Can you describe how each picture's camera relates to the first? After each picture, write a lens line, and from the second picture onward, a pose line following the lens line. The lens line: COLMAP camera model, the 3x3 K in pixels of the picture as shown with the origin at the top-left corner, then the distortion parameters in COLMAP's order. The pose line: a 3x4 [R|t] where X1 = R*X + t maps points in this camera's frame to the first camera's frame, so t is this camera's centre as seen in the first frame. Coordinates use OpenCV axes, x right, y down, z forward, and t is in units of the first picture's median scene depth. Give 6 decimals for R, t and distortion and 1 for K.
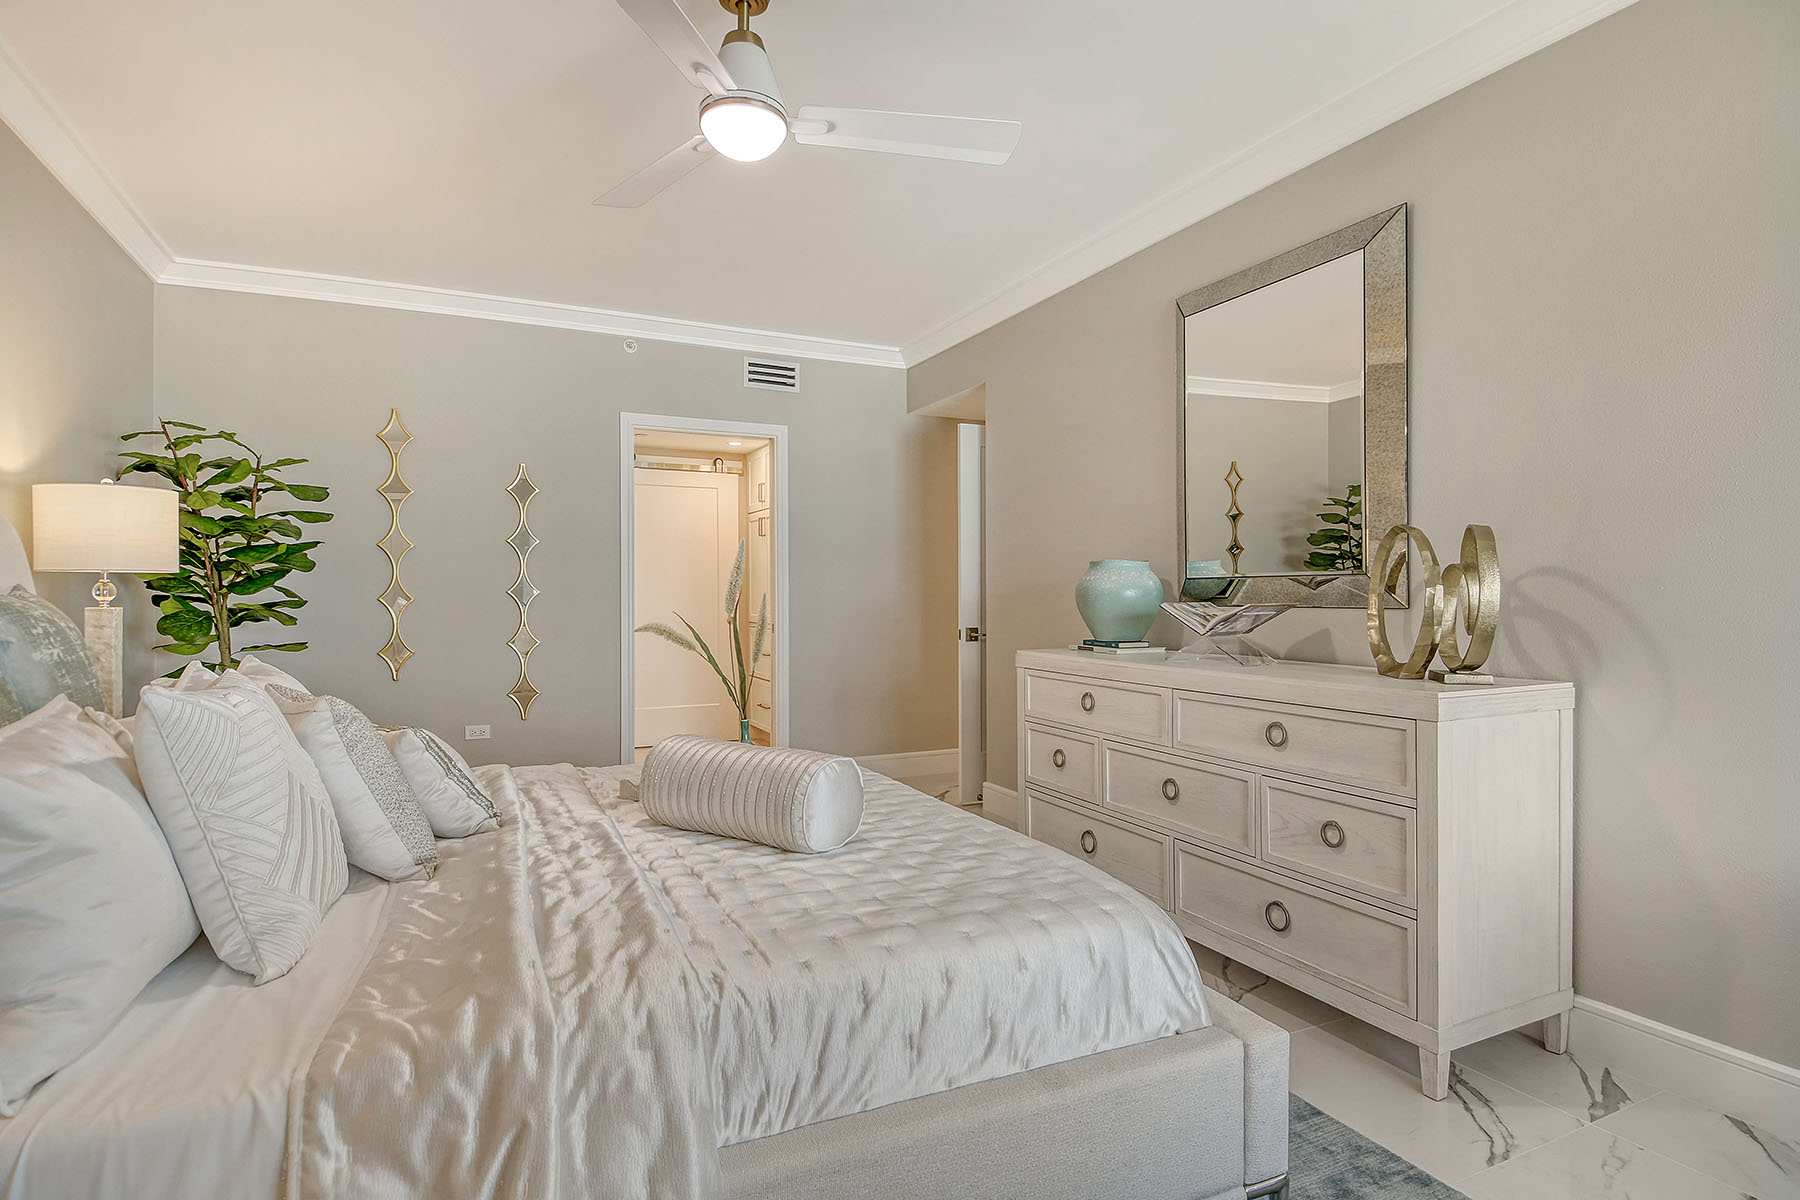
lens RADIAL K [[946.0, 0, 902.4], [0, 946.0, 602.8], [0, 0, 1]] dist [0.012433, -0.030118]
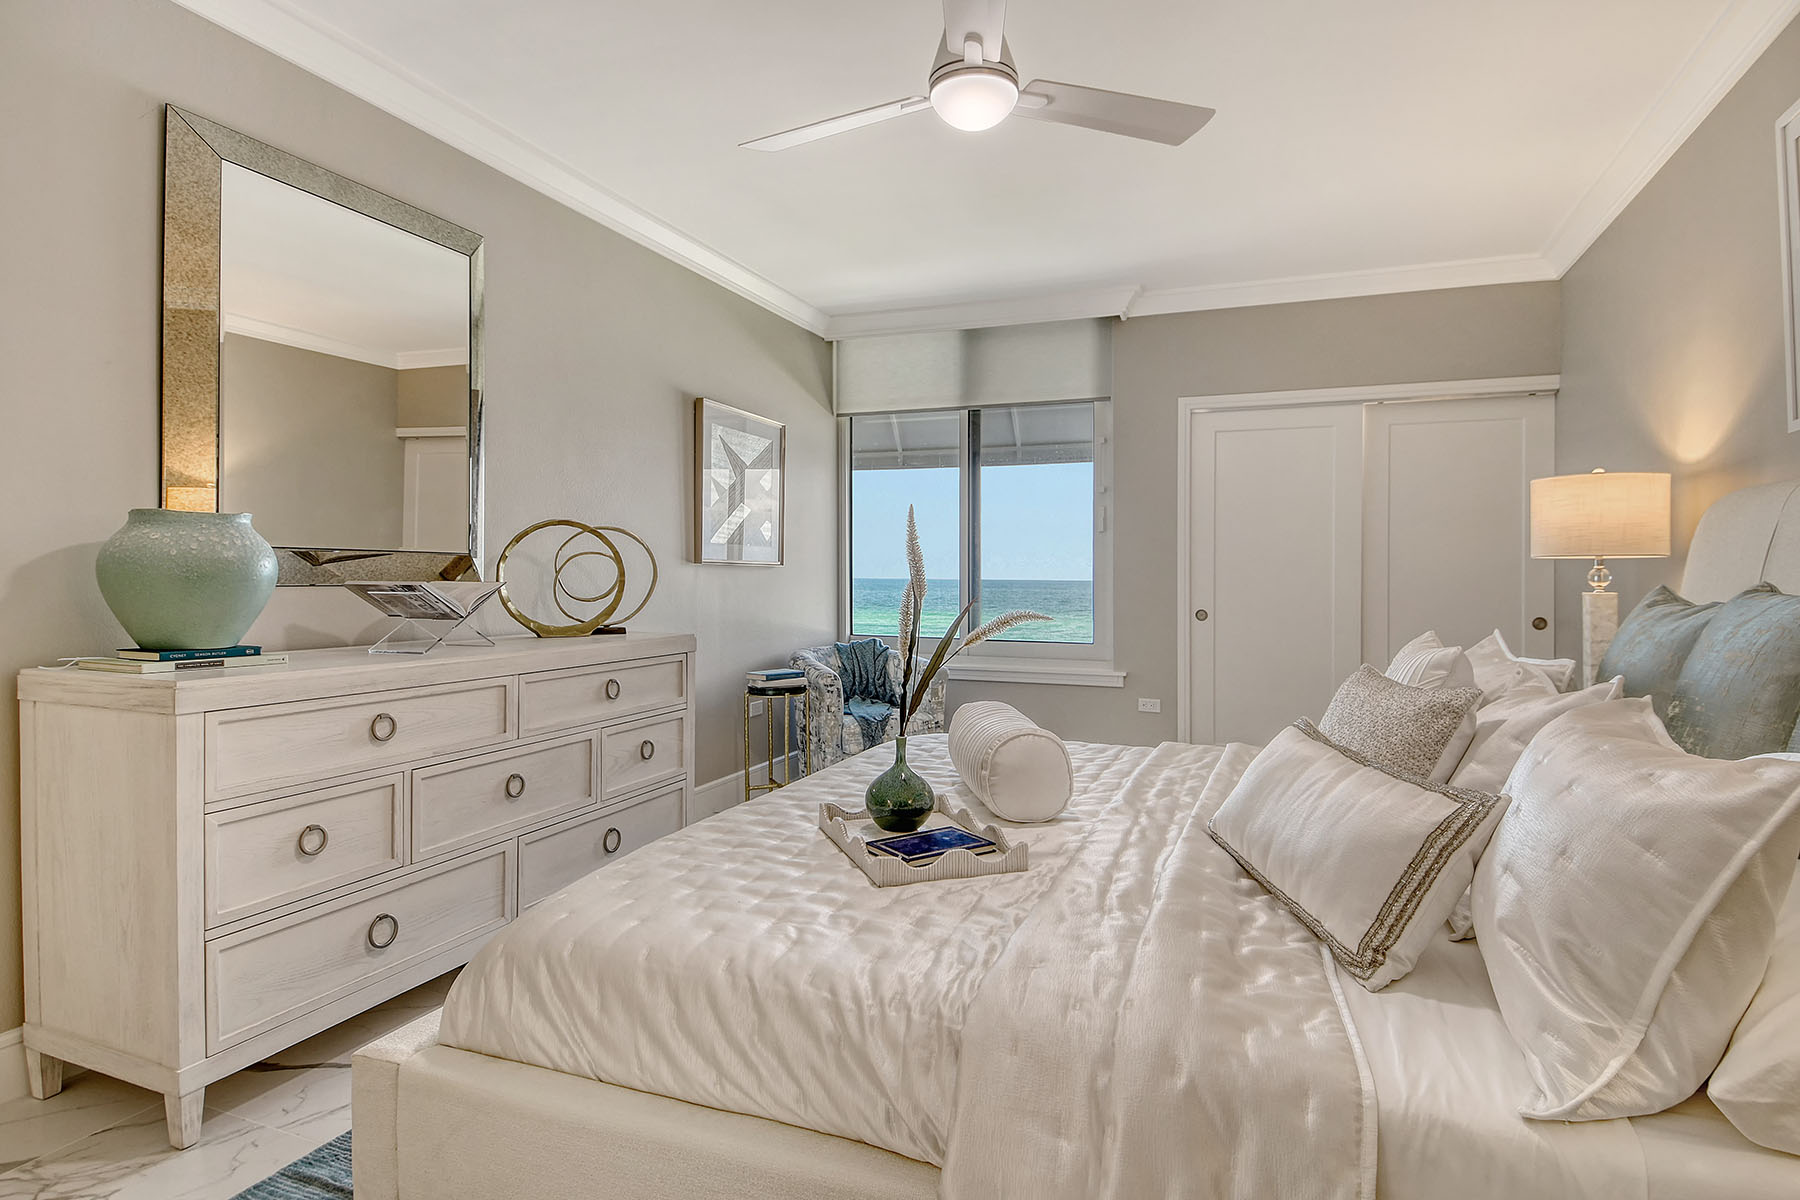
lens RADIAL K [[946.0, 0, 909.9], [0, 946.0, 585.3], [0, 0, 1]] dist [0.012433, -0.030118]
pose [[-0.689921, -0.012853, 0.723770, -0.722359], [-0.000299, 0.999847, 0.017471, -0.014239], [-0.723884, 0.011837, -0.689820, 1.528408]]
